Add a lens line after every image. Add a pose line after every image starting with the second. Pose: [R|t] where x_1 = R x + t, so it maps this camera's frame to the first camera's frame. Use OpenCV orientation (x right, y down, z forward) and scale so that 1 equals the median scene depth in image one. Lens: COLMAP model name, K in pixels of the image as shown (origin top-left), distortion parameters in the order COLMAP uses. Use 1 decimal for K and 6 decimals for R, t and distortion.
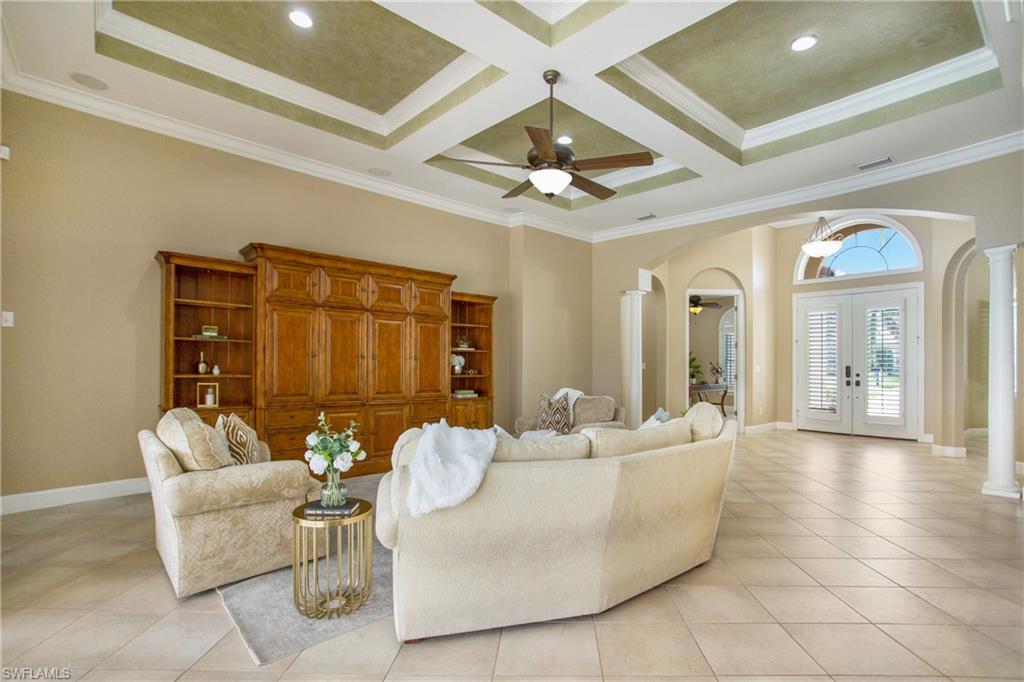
lens RADIAL K [[510.8, 0, 522.3], [0, 510.8, 367.1], [0, 0, 1]] dist [-0.013806, 0.005738]
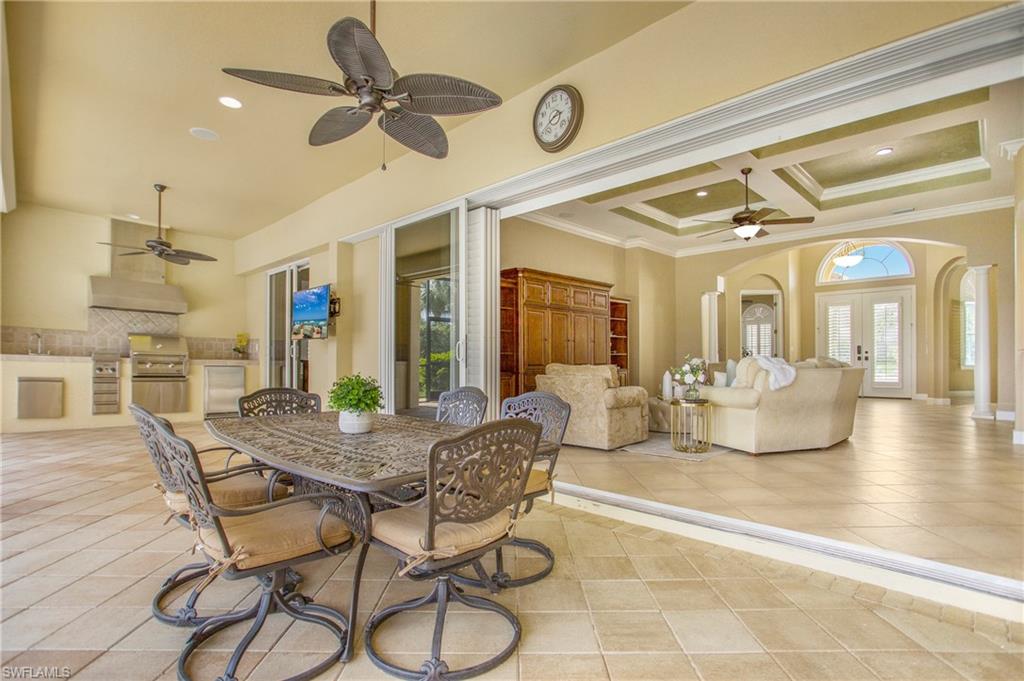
lens RADIAL K [[510.8, 0, 522.1], [0, 510.8, 363.1], [0, 0, 1]] dist [-0.013806, 0.005738]
pose [[0.996220, -0.021365, 0.084203, -0.429934], [0.021228, 0.999771, 0.002514, 0.024646], [-0.084238, -0.000717, 0.996445, -0.317606]]
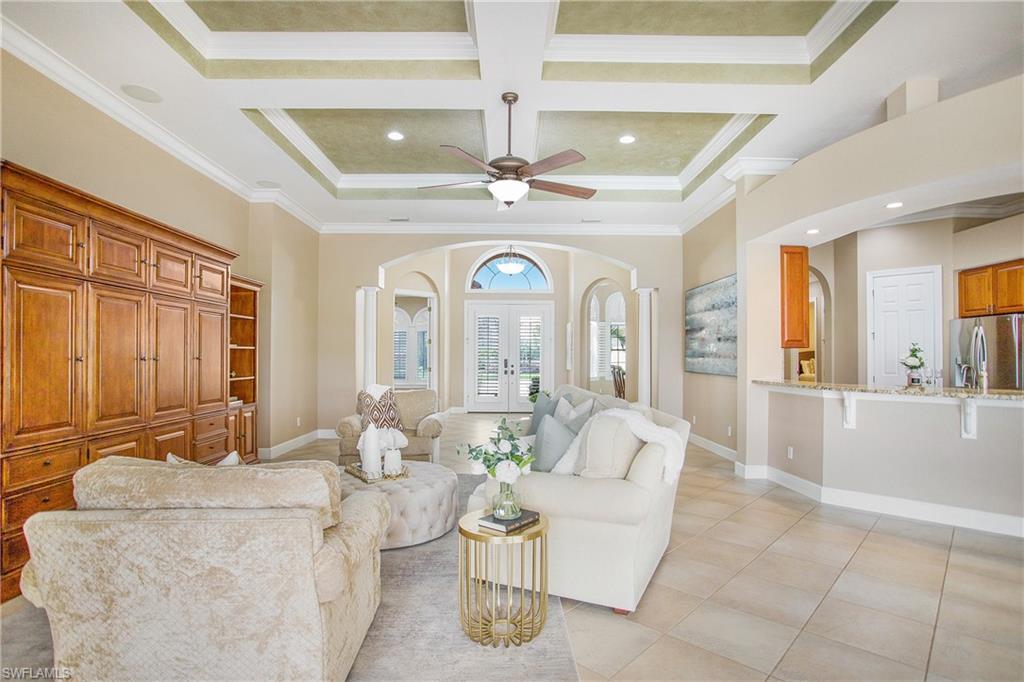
lens RADIAL K [[510.8, 0, 517.8], [0, 510.8, 348.5], [0, 0, 1]] dist [-0.013806, 0.005738]
pose [[0.661565, 0.003863, 0.749878, -0.370437], [0.005471, 0.999935, -0.009978, -0.018981], [-0.749868, 0.010704, 0.661501, 0.135769]]
